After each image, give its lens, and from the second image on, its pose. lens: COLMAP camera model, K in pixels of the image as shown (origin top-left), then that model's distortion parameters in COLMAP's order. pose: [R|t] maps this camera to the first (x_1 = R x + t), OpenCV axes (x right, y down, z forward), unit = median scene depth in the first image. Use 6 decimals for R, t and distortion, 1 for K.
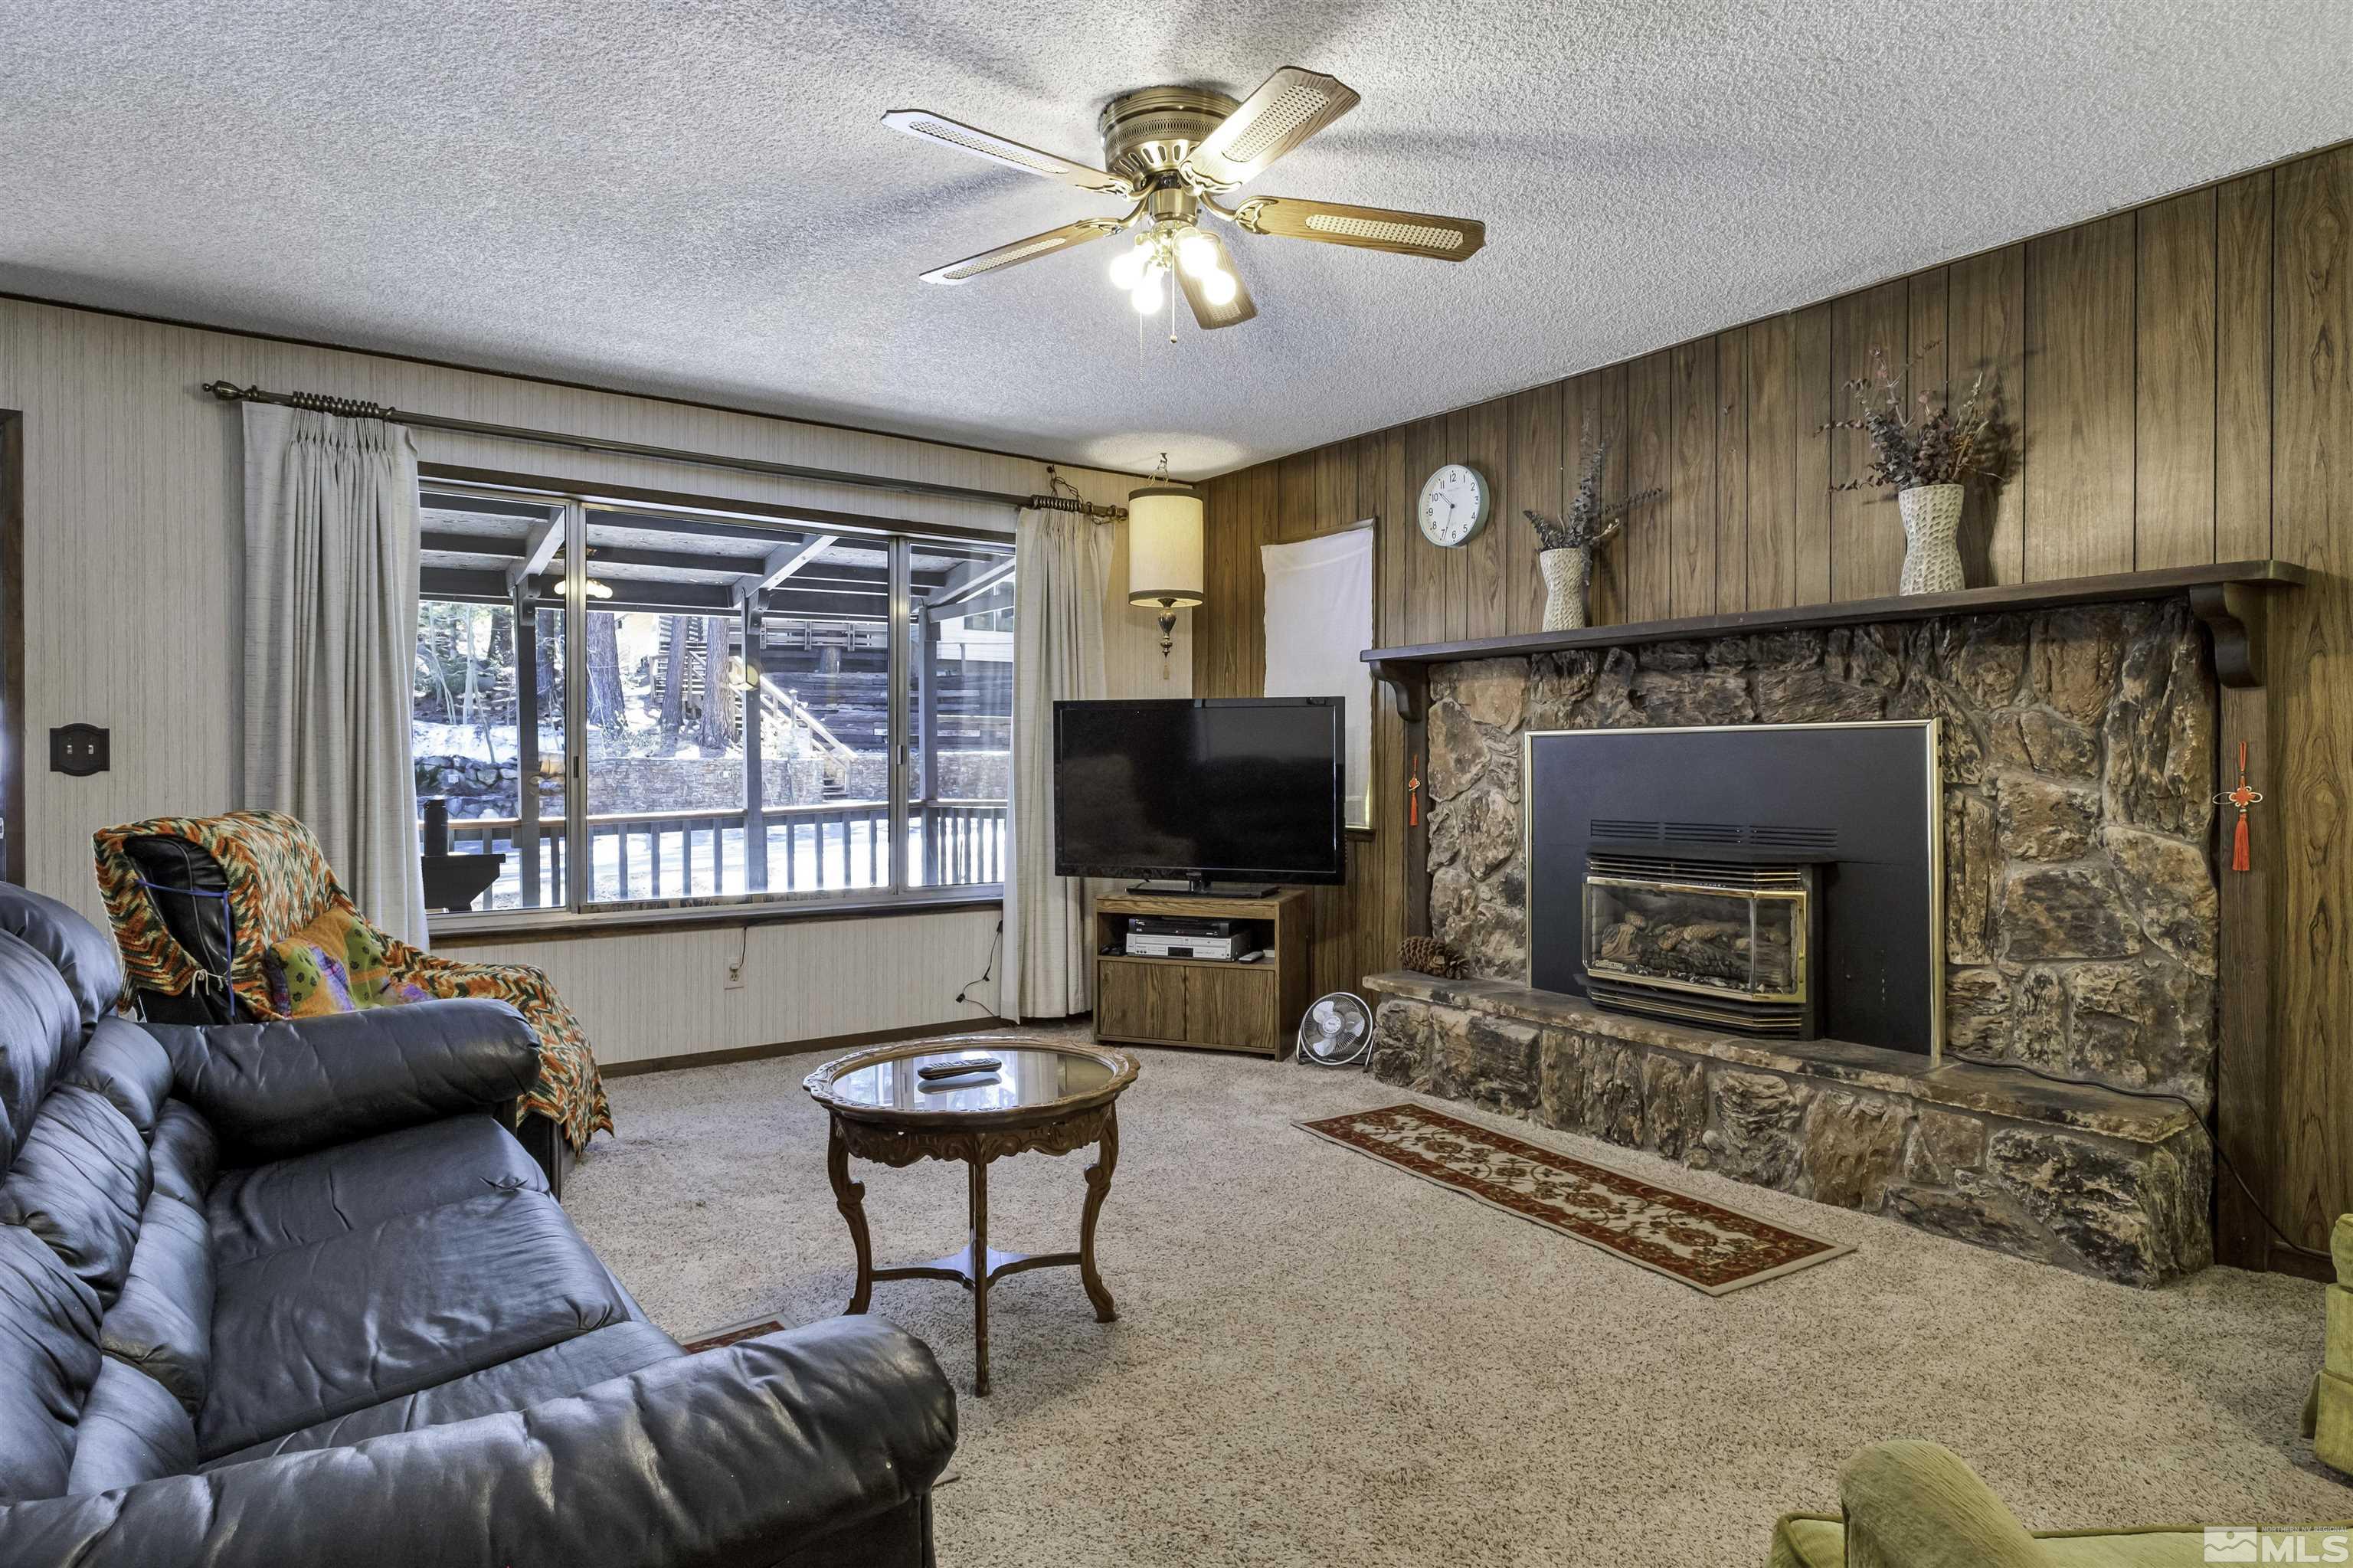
lens RADIAL K [[1298.4, 0, 1184.2], [0, 1298.4, 756.5], [0, 0, 1]] dist [0.000976, 0.000256]
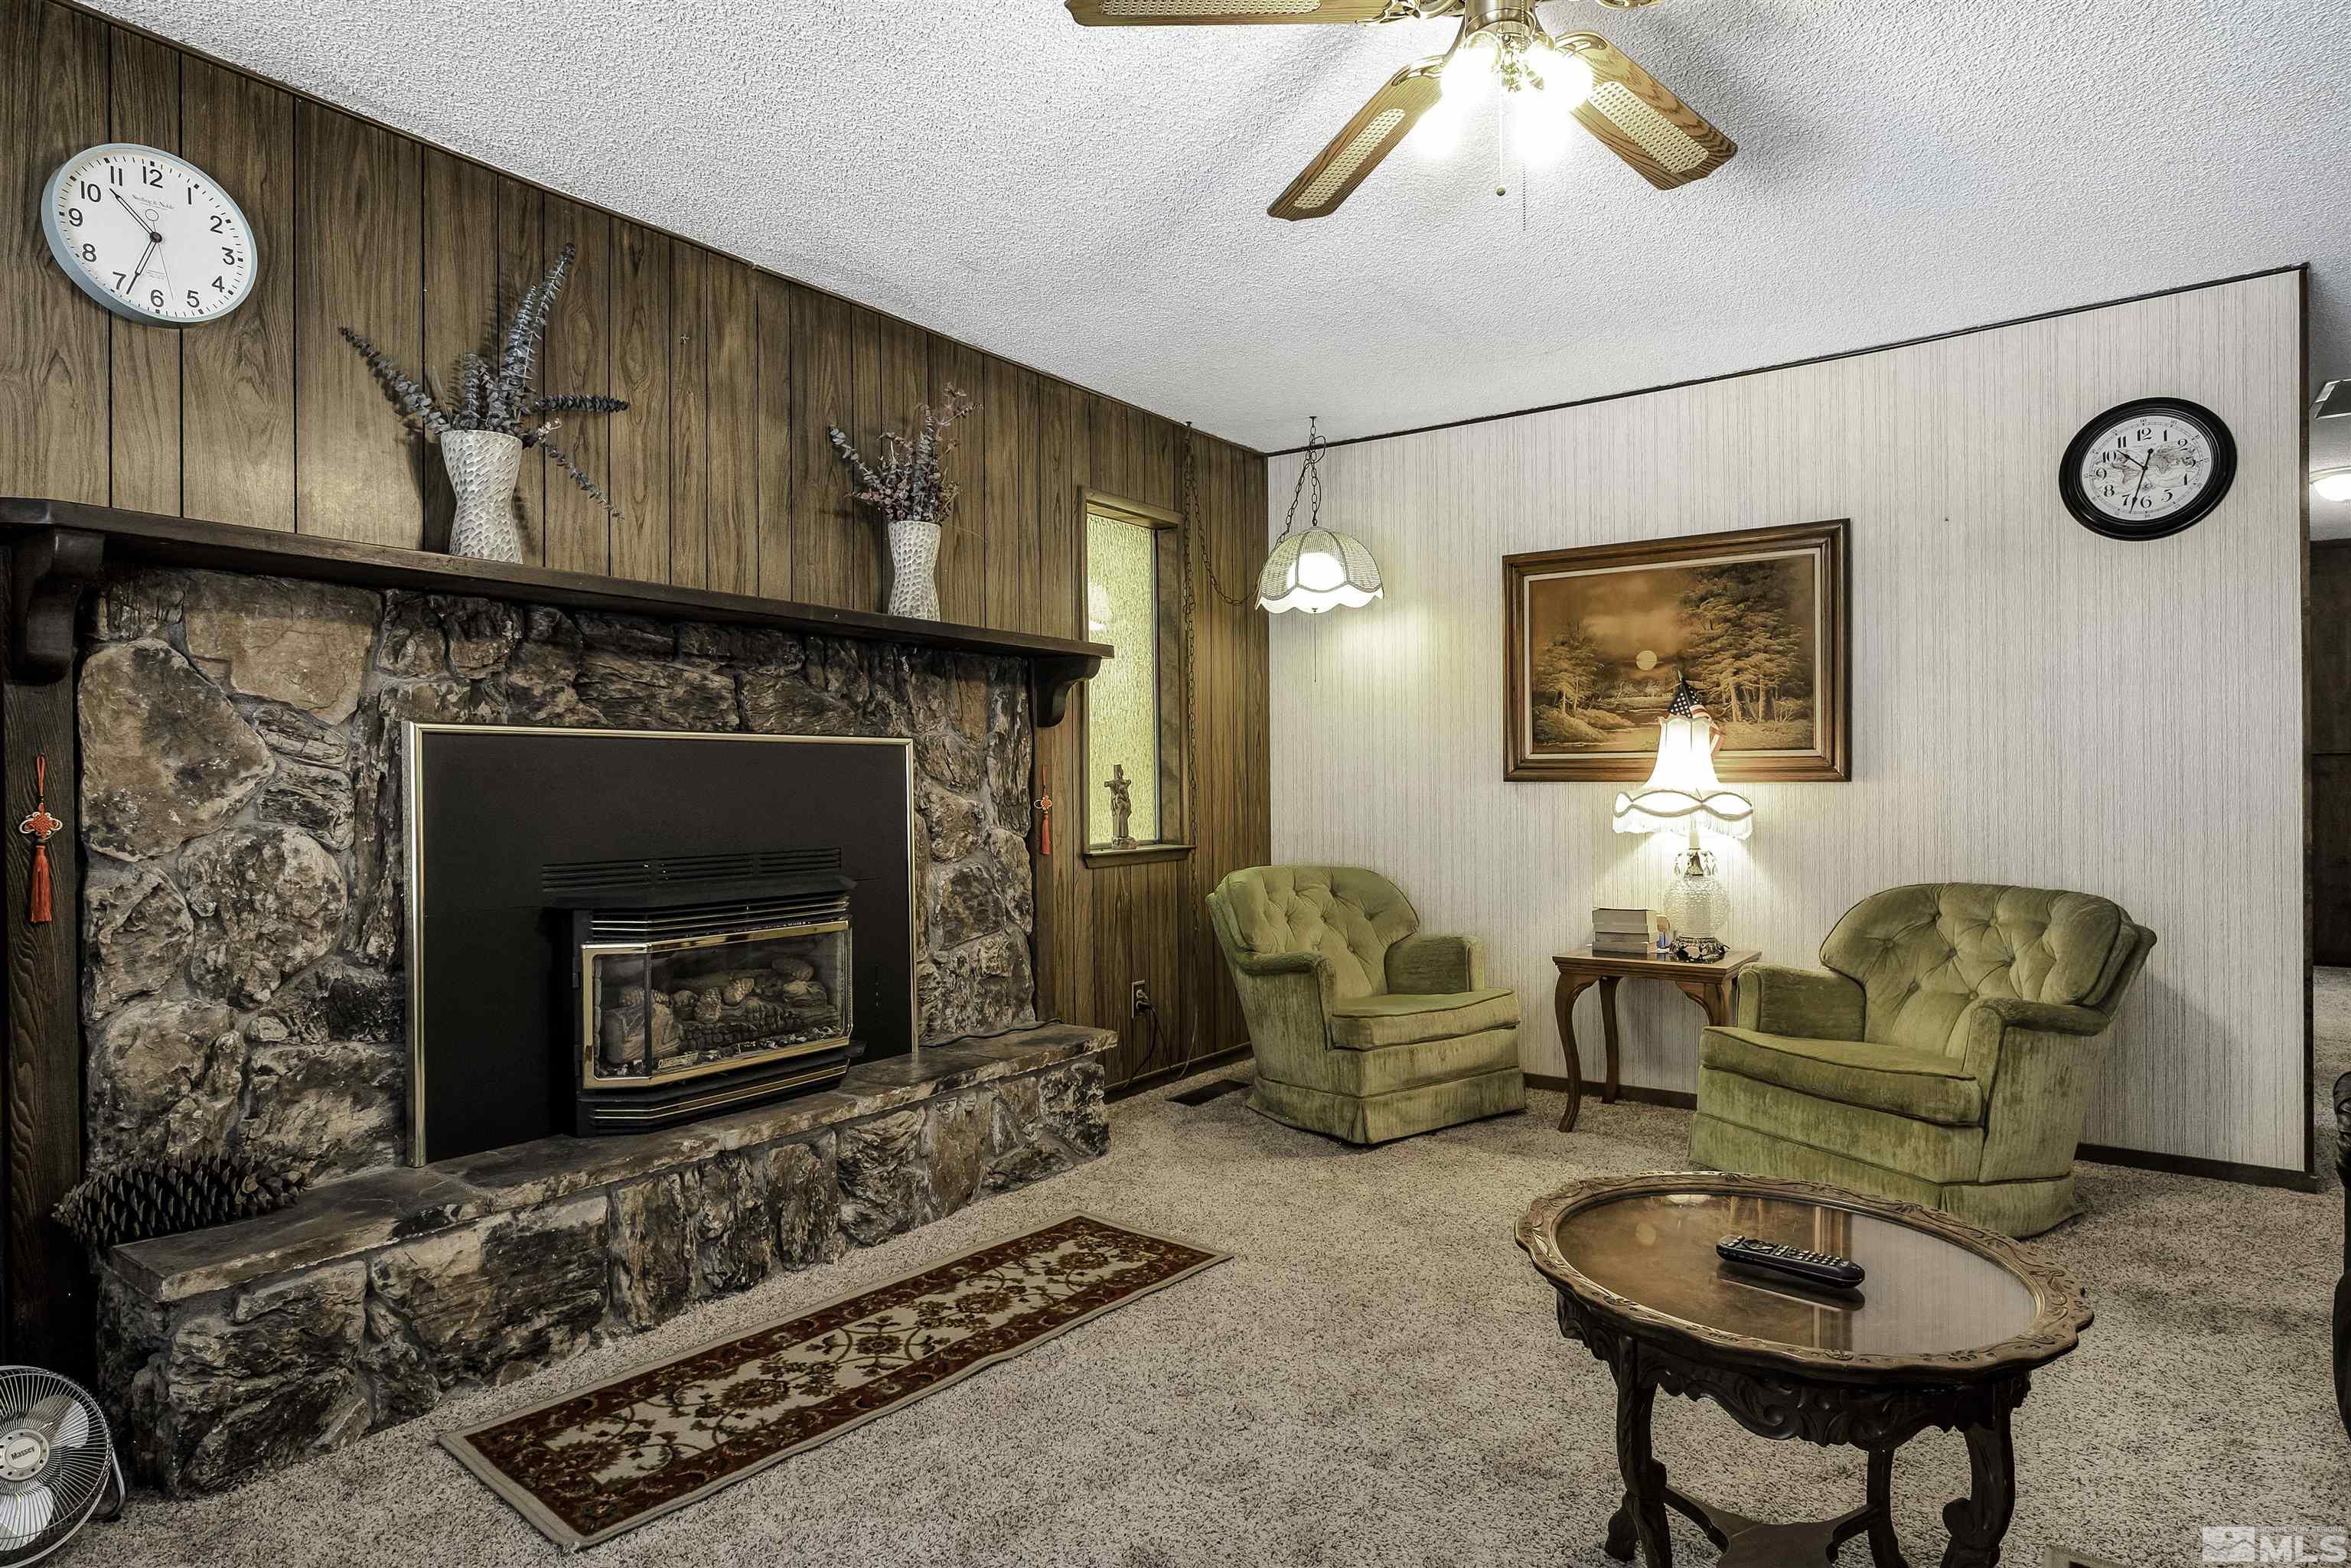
lens RADIAL K [[1298.5, 0, 1181.1], [0, 1298.5, 772.7], [0, 0, 1]] dist [-0.002909, 0.001094]
pose [[-0.317651, 0.009021, 0.948165, -0.467378], [-0.002299, 0.999944, -0.010284, 0.009286], [-0.948205, -0.005447, -0.317613, 1.028002]]
